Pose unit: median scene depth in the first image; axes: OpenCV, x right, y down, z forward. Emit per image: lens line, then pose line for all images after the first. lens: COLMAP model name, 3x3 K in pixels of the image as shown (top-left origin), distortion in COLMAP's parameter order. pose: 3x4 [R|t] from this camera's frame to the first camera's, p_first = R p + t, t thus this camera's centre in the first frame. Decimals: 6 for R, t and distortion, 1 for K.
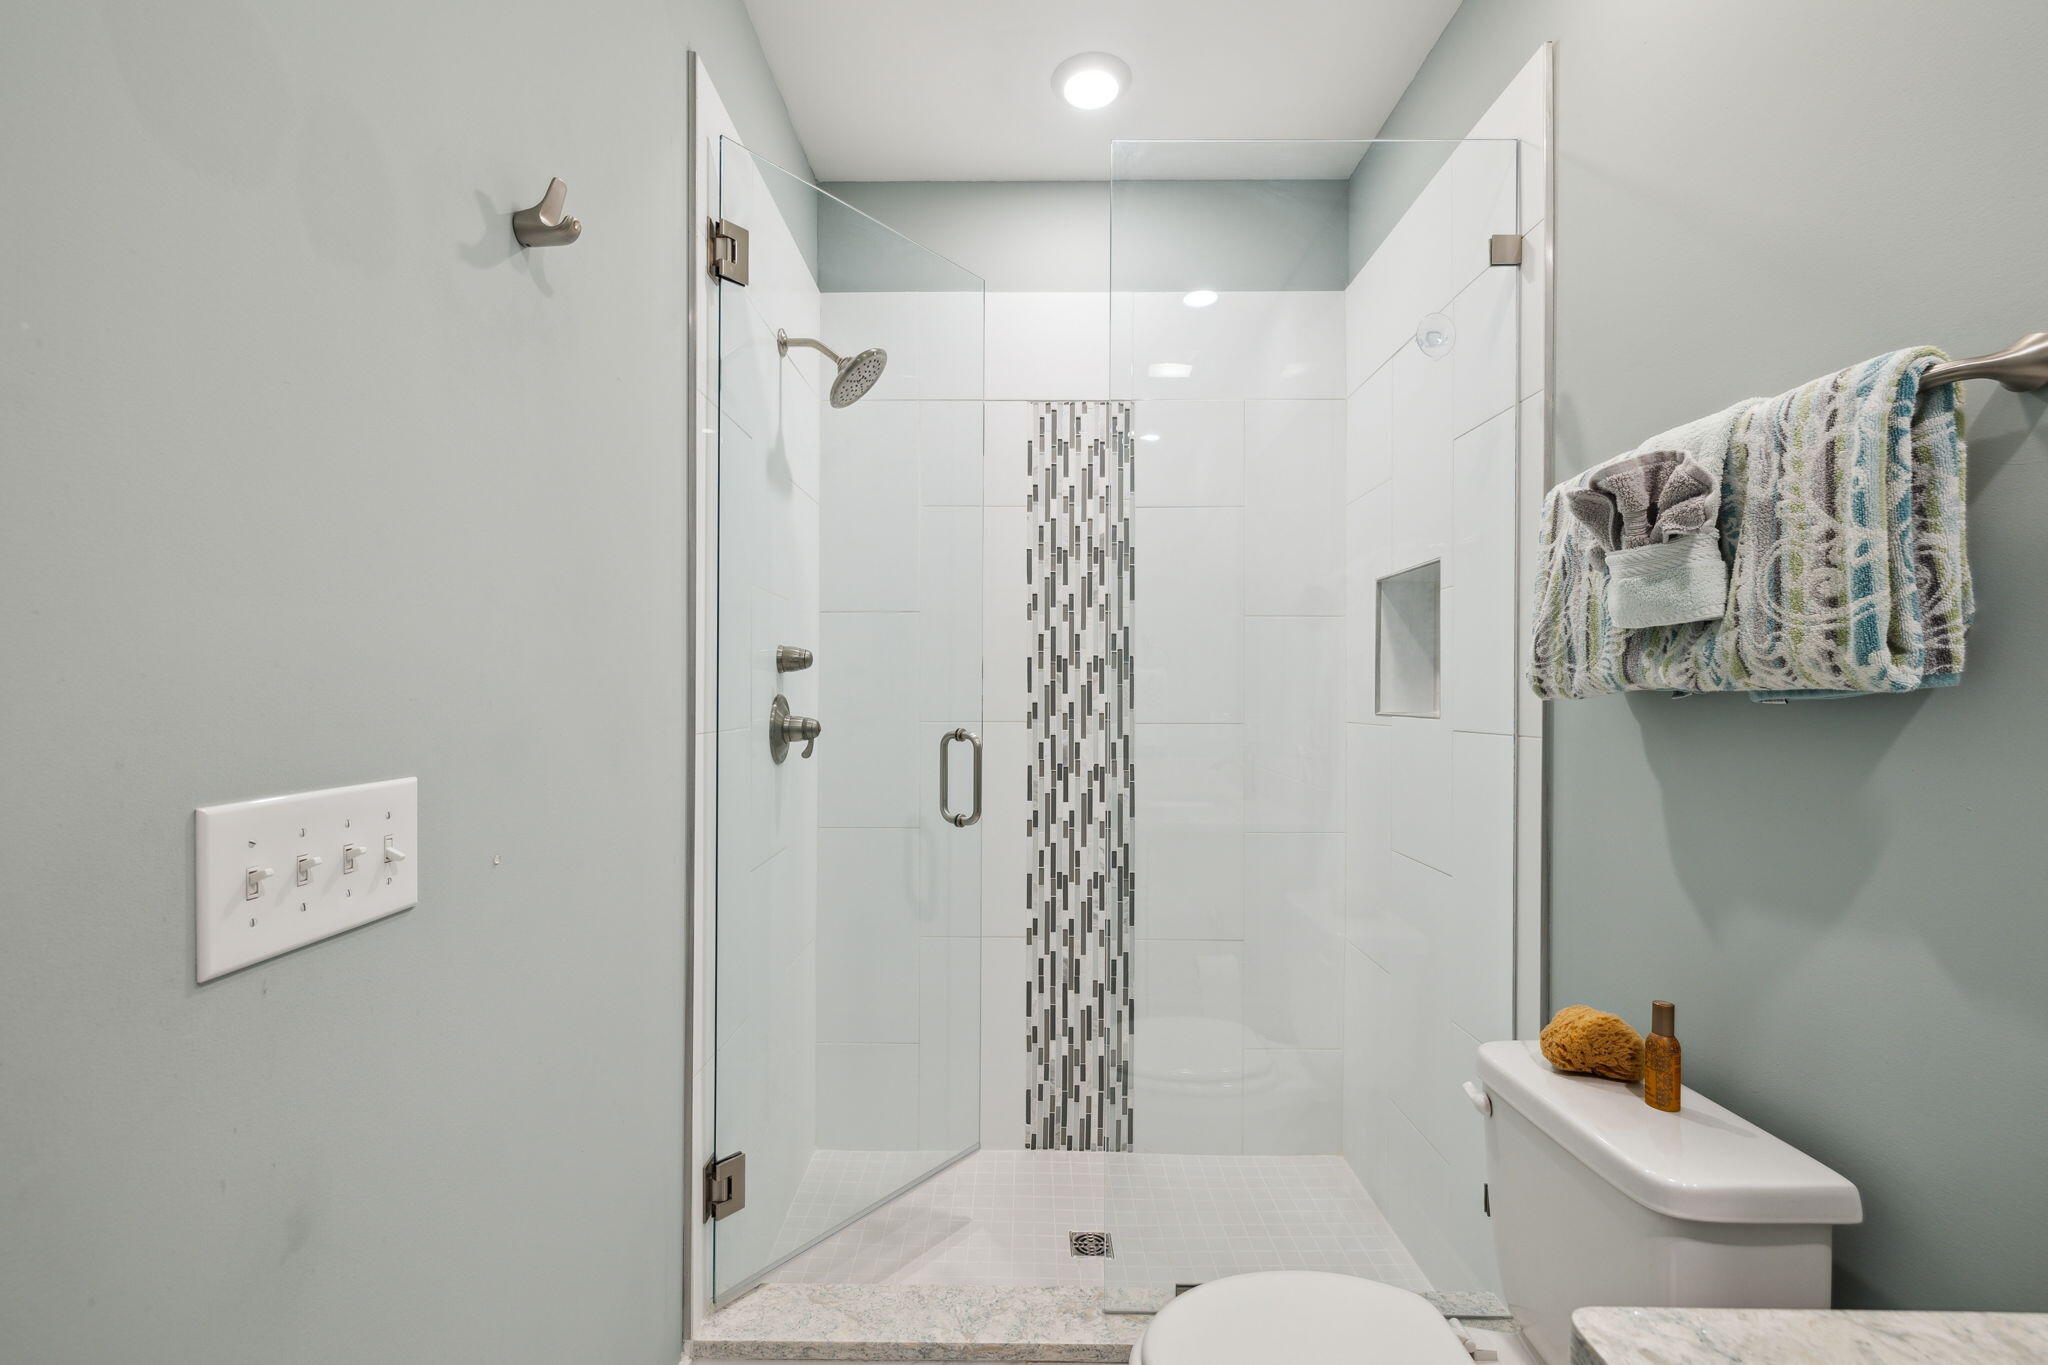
lens RADIAL K [[857.5, 0, 1025.1], [0, 857.5, 693.2], [0, 0, 1]] dist [-0.001343, 0.000523]
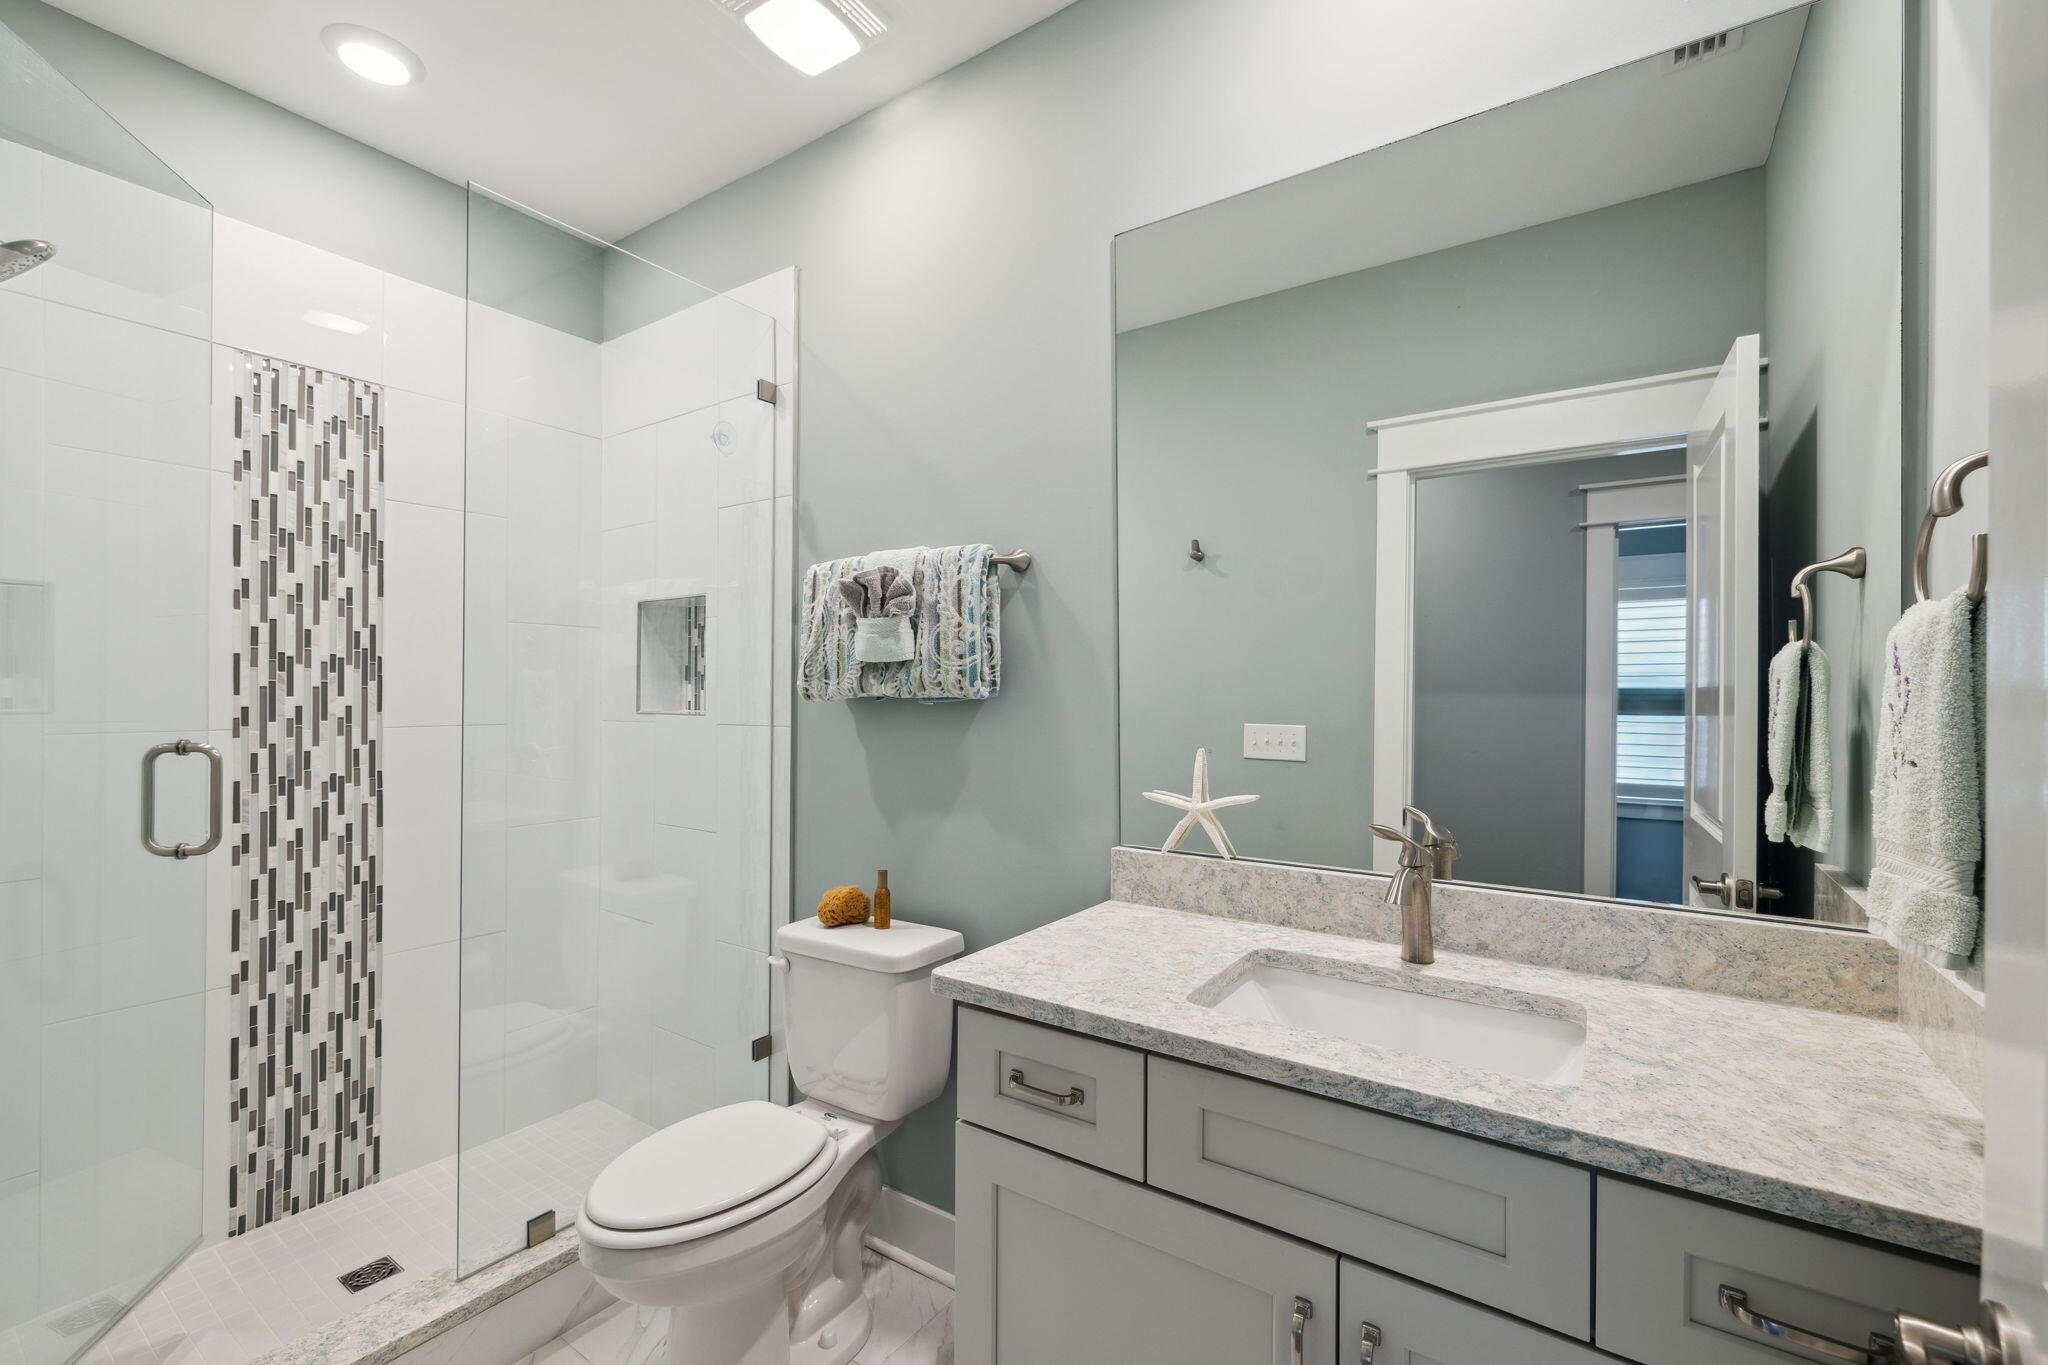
lens RADIAL K [[857.5, 0, 1022.3], [0, 857.5, 690.6], [0, 0, 1]] dist [-0.001343, 0.000523]
pose [[0.560737, 0.003570, 0.827986, -0.307482], [-0.004066, 0.999991, -0.001559, -0.008133], [-0.827984, -0.002493, 0.560746, -0.133867]]
